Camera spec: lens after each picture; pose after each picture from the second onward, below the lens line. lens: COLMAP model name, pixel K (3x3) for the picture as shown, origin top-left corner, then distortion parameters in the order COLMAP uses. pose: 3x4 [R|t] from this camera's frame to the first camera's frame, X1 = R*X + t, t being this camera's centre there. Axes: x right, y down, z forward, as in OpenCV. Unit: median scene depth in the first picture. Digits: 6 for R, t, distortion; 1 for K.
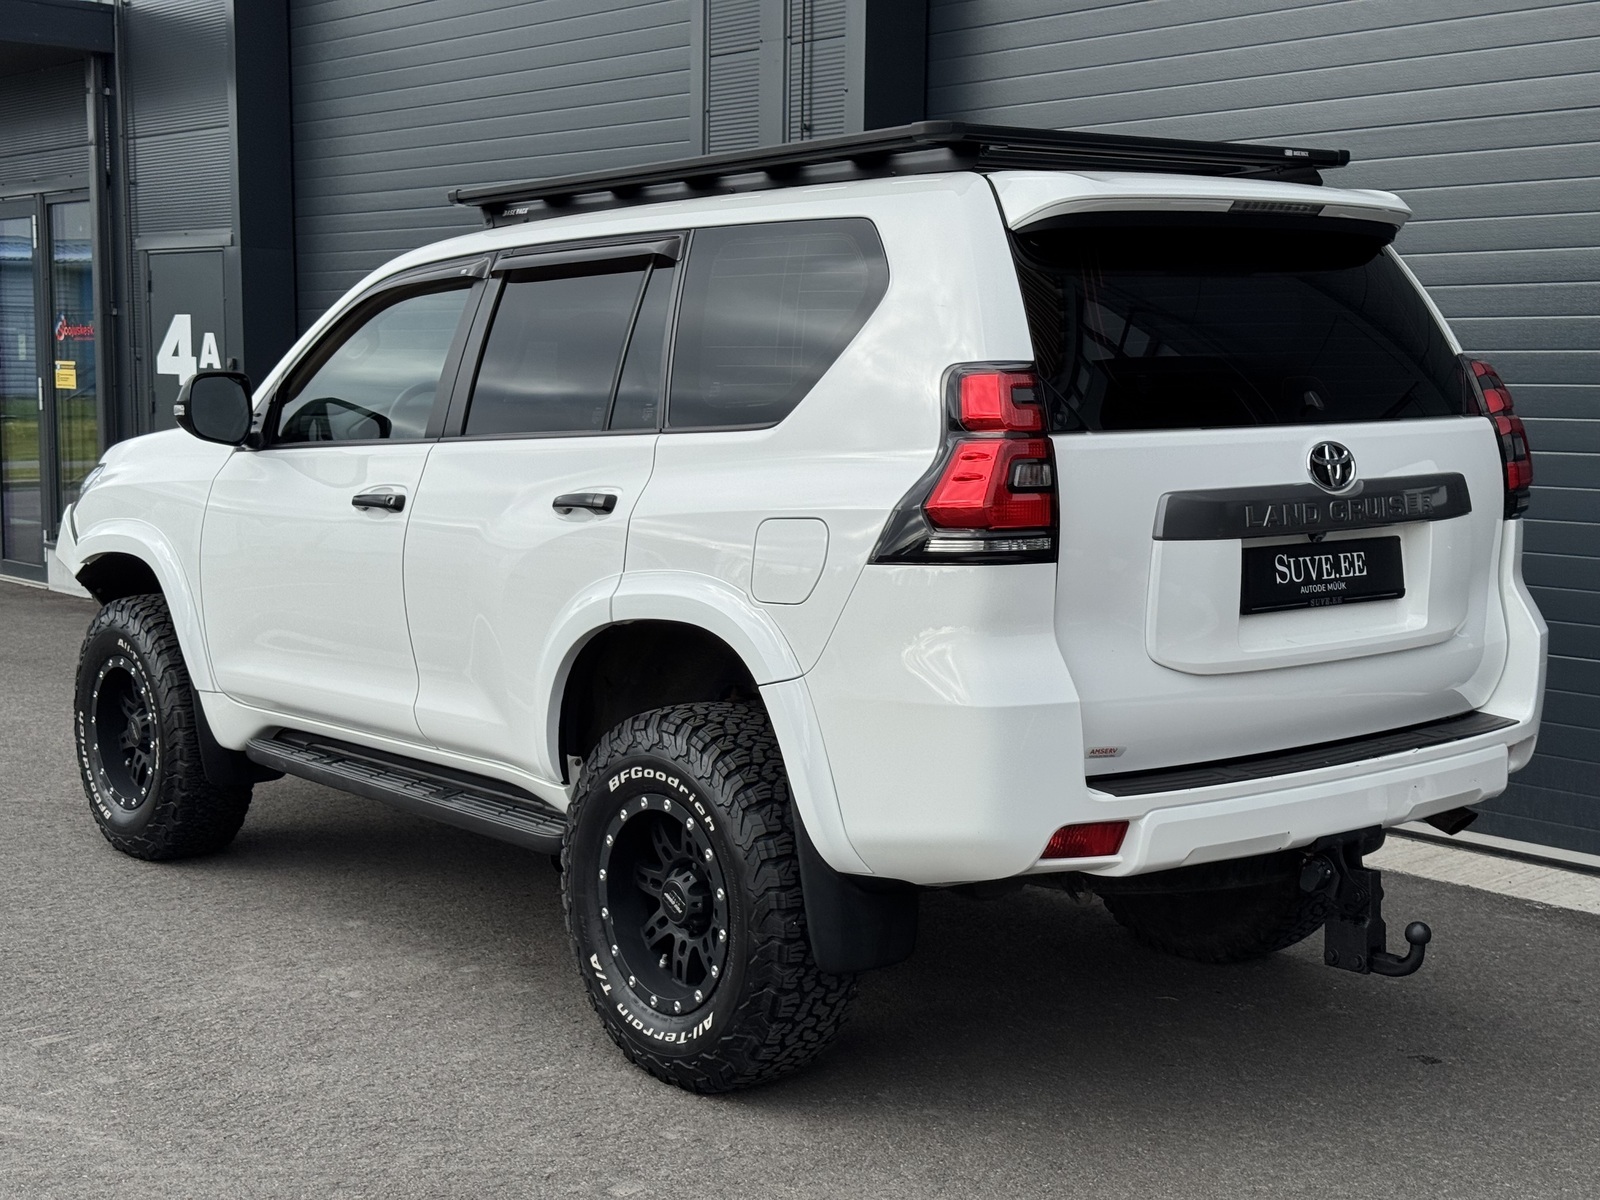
lens RADIAL K [[2259.0, 0, 800.0], [0, 2259.0, 600.0], [0, 0, 1]] dist [0.198139, -0.509630]
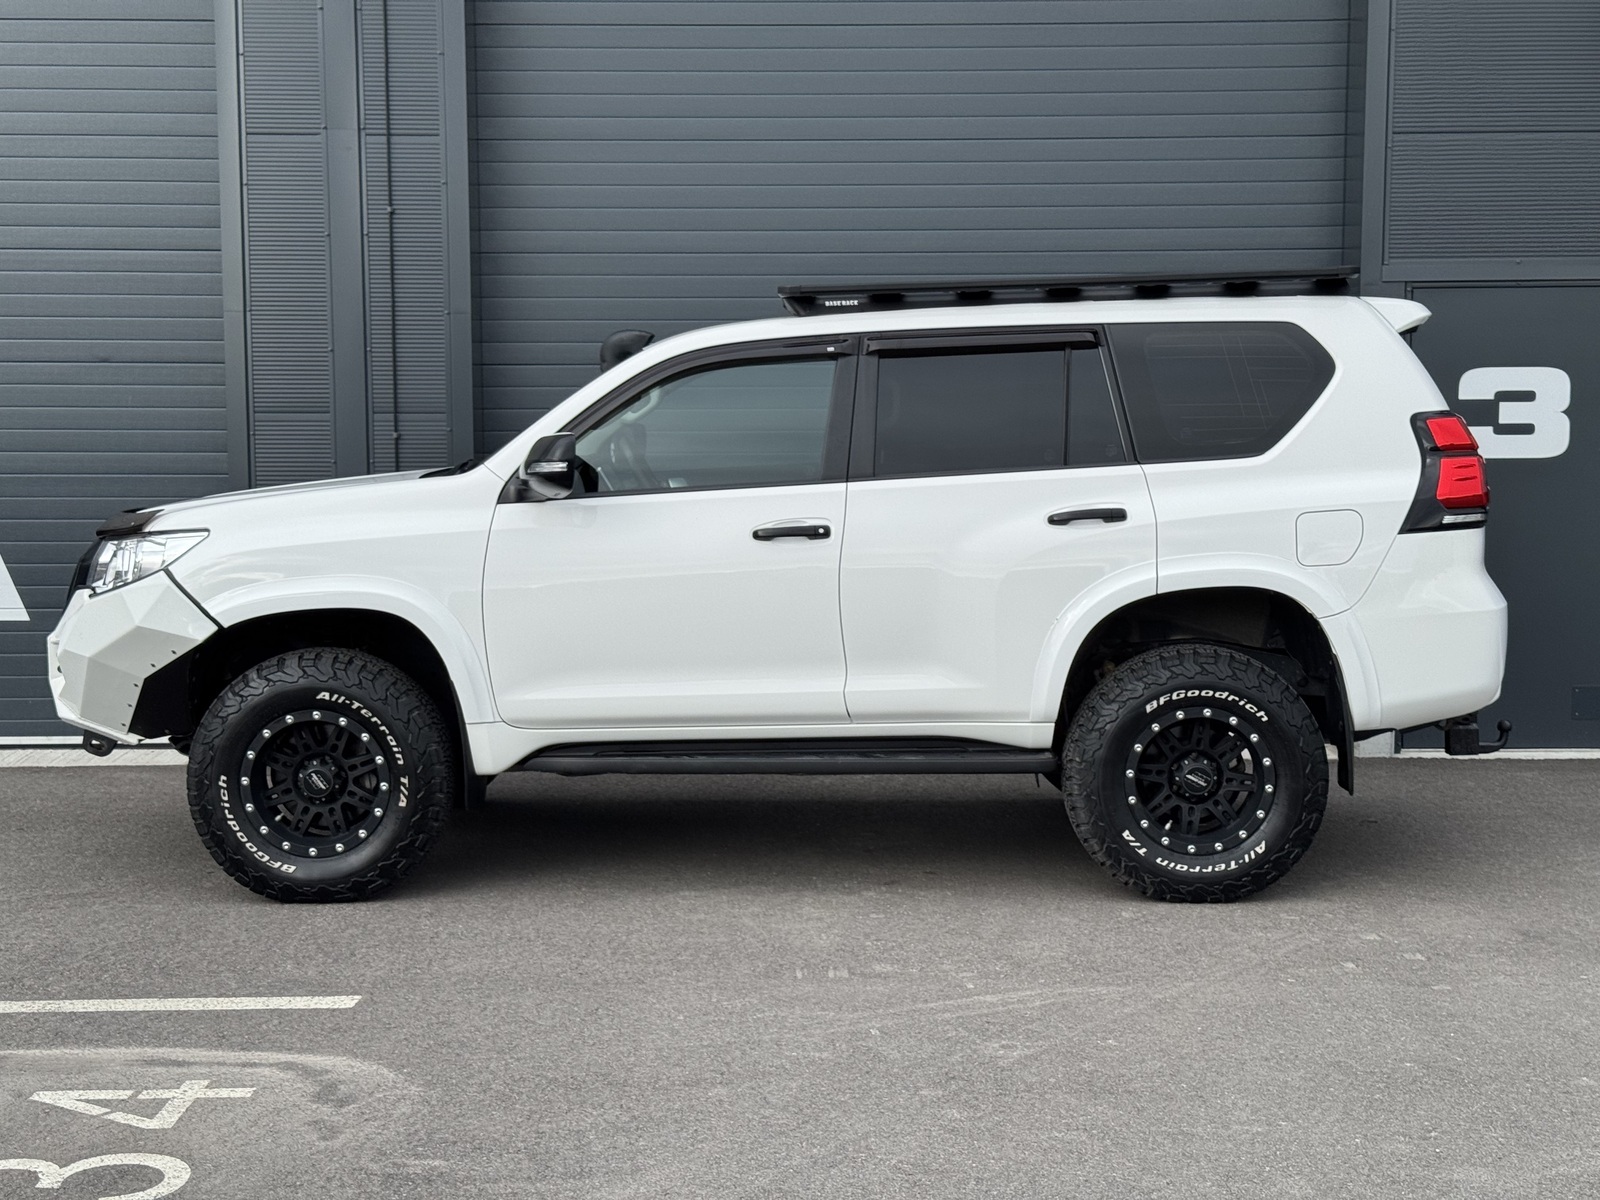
lens RADIAL K [[2259.0, 0, 800.0], [0, 2259.0, 600.0], [0, 0, 1]] dist [0.198139, -0.509630]
pose [[0.642169, -0.073565, 0.763025, -1.336618], [0.092116, 0.995577, 0.018460, -0.034212], [-0.761008, 0.058433, 0.646105, 0.232649]]
